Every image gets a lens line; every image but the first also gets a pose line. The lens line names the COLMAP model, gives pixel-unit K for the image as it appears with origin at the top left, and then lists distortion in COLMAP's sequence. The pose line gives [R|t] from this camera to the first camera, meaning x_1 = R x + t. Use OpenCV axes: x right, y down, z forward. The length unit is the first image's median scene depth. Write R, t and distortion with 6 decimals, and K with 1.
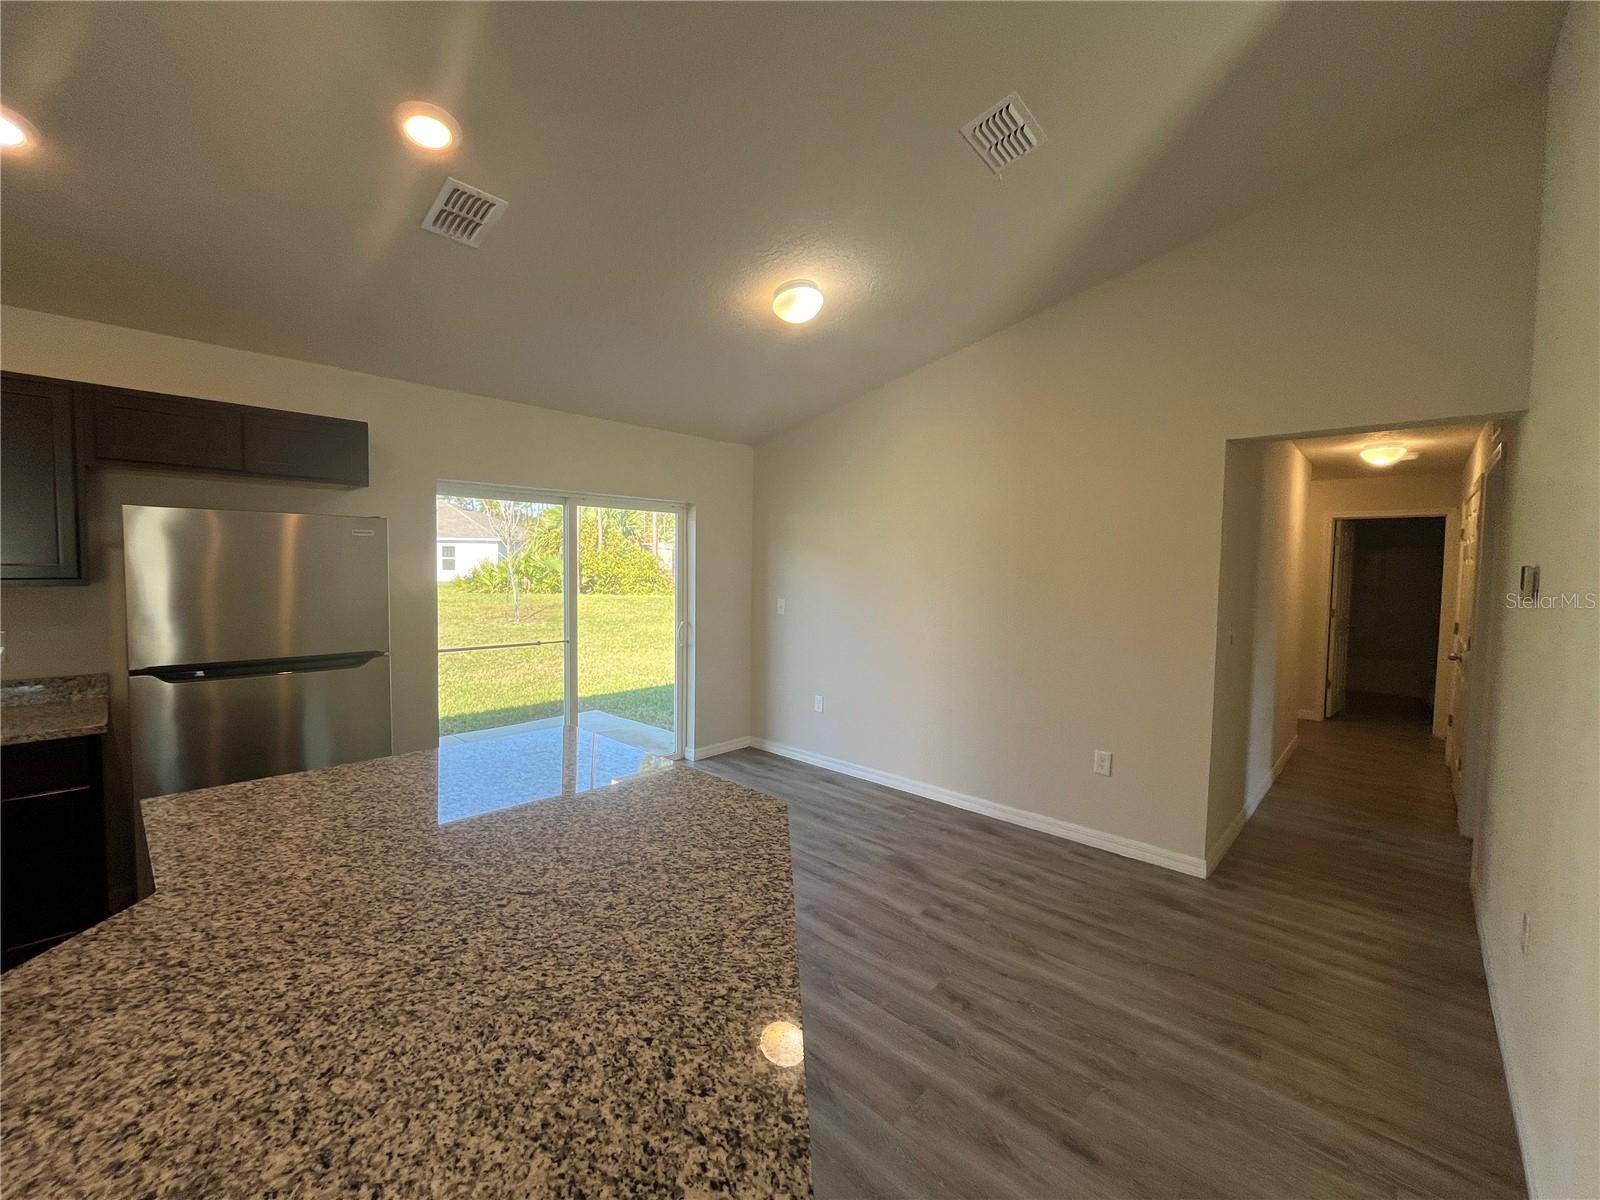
lens RADIAL K [[649.1, 0, 801.9], [0, 649.1, 596.7], [0, 0, 1]] dist [-0.001644, -0.000134]
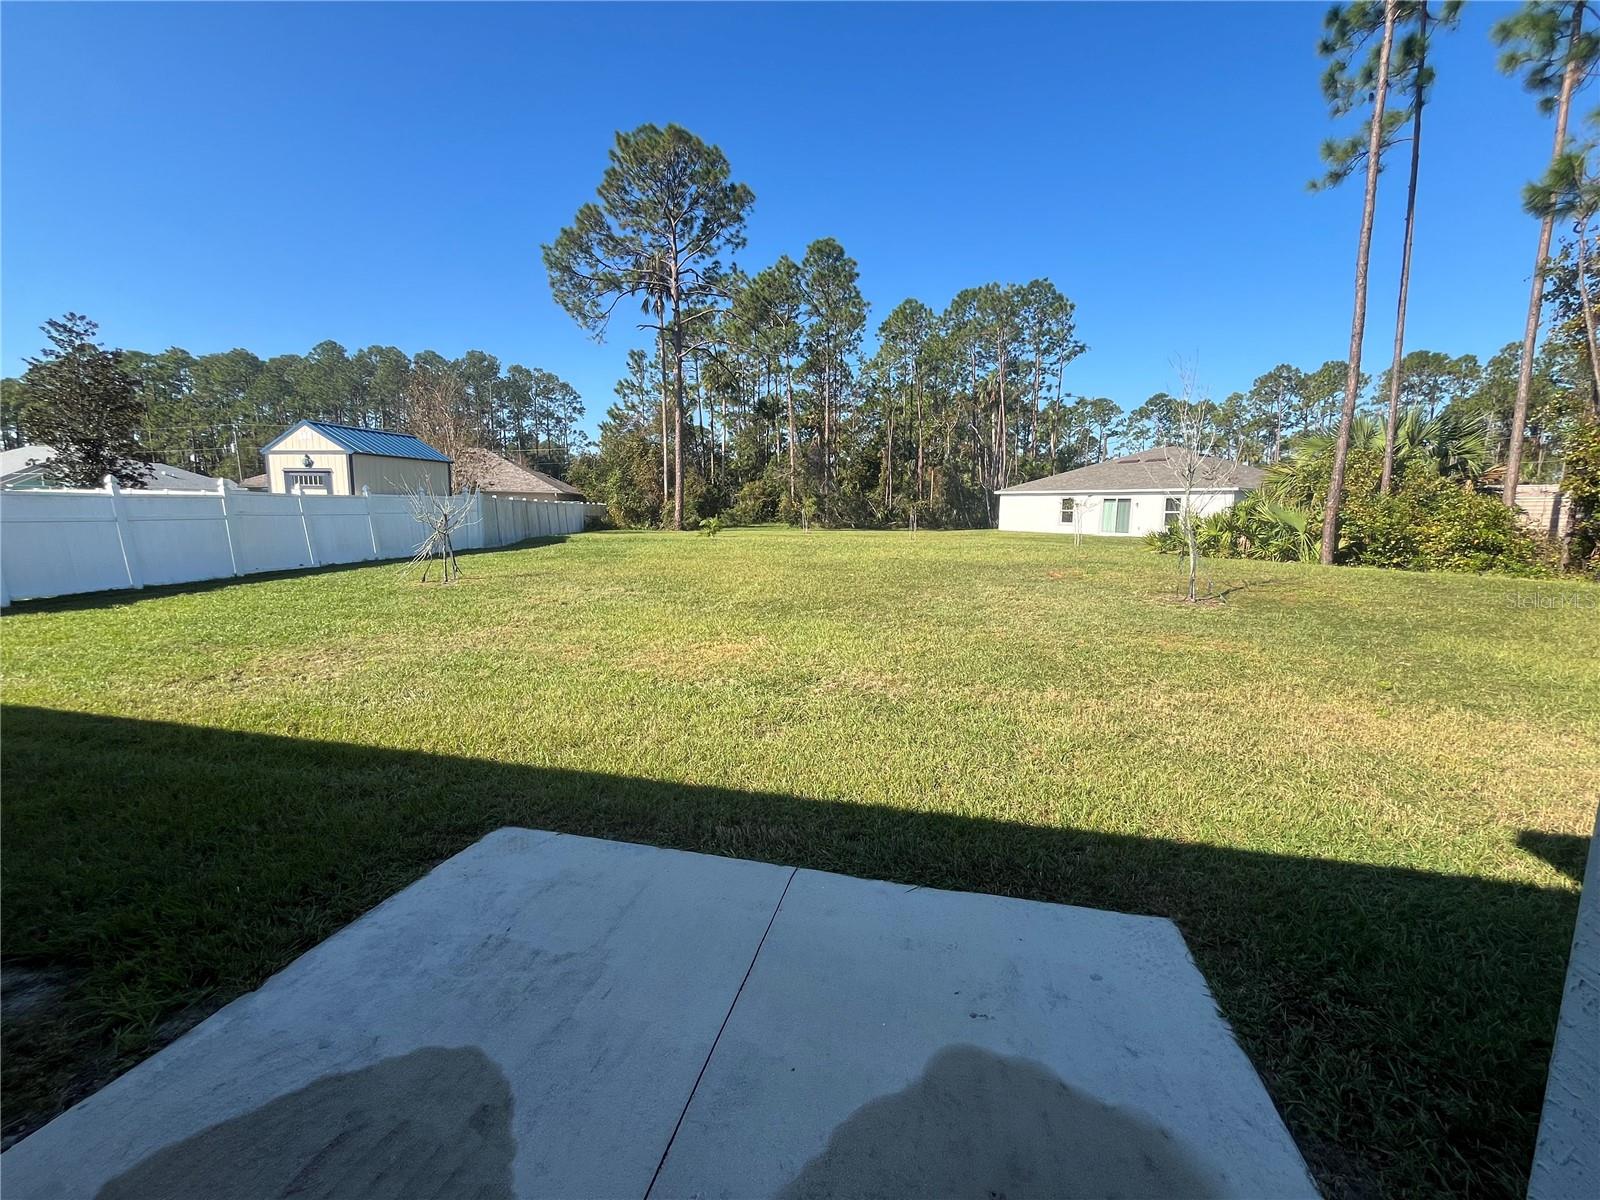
lens RADIAL K [[649.1, 0, 804.4], [0, 649.1, 593.7], [0, 0, 1]] dist [-0.001644, -0.000134]
pose [[0.499051, 0.105355, -0.860144, -0.045053], [-0.052306, 0.994434, 0.091456, -0.006725], [0.864992, -0.000650, 0.501784, 0.217220]]
